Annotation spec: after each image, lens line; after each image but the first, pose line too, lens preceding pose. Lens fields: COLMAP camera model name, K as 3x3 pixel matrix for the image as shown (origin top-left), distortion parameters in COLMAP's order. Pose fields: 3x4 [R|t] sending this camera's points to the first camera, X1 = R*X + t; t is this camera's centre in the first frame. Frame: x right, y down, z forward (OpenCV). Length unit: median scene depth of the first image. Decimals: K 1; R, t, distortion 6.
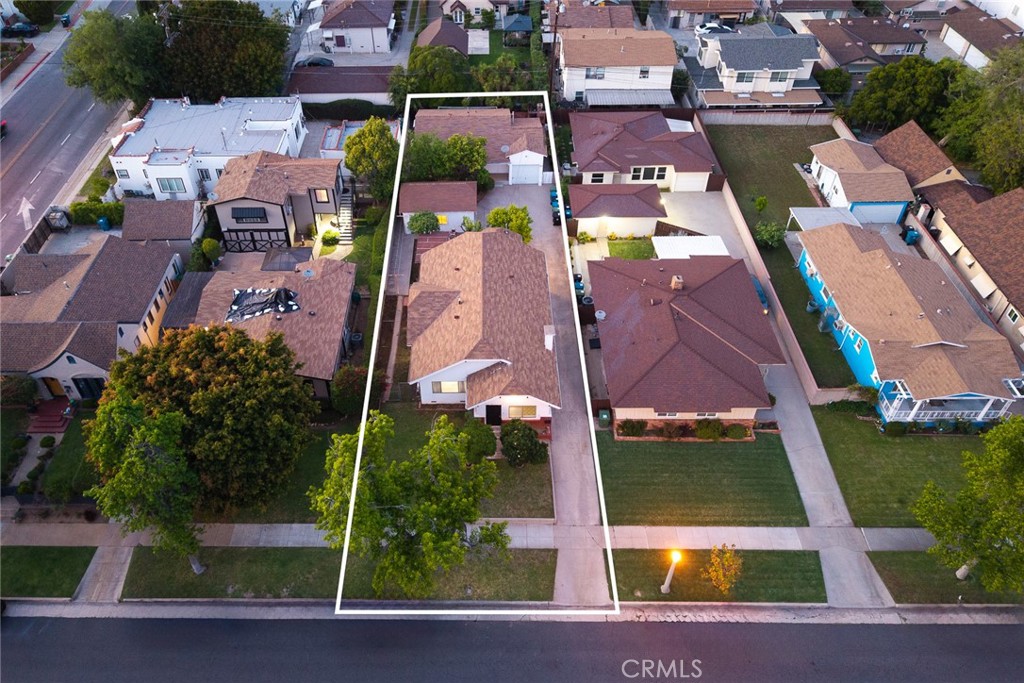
lens RADIAL K [[725.8, 0, 512.0], [0, 725.8, 341.5], [0, 0, 1]] dist [-0.001745, 0.000849]
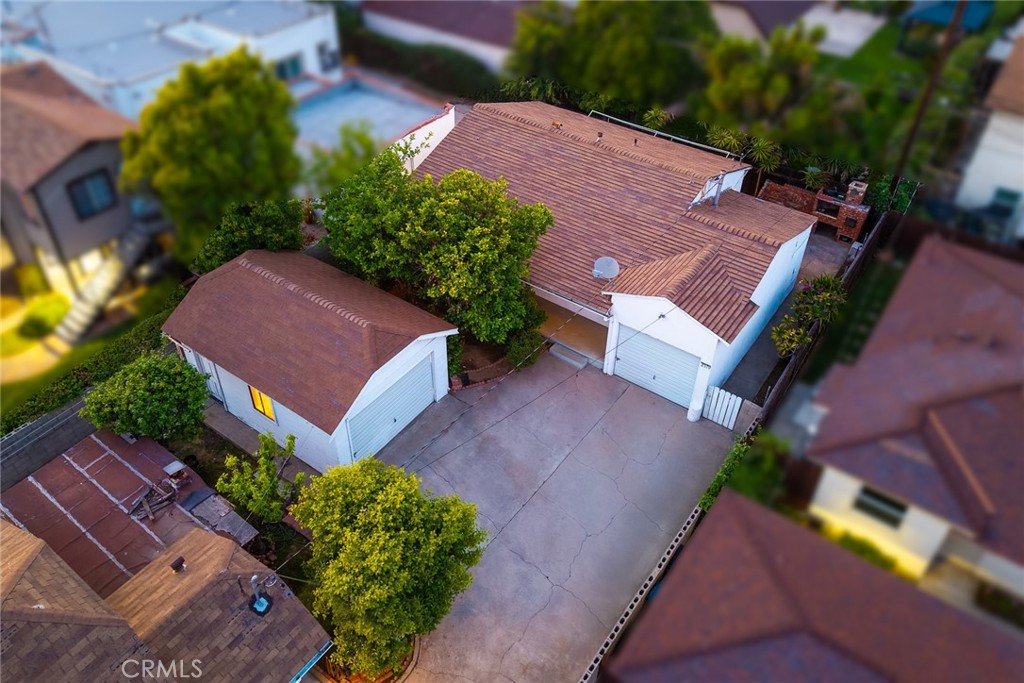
lens RADIAL K [[725.8, 0, 512.0], [0, 725.8, 341.5], [0, 0, 1]] dist [-0.001745, 0.000849]
pose [[0.801197, 0.406465, -0.439170, 0.103300], [-0.424365, 0.903372, 0.061910, -0.238542], [0.421898, 0.136767, 0.896268, 0.713341]]
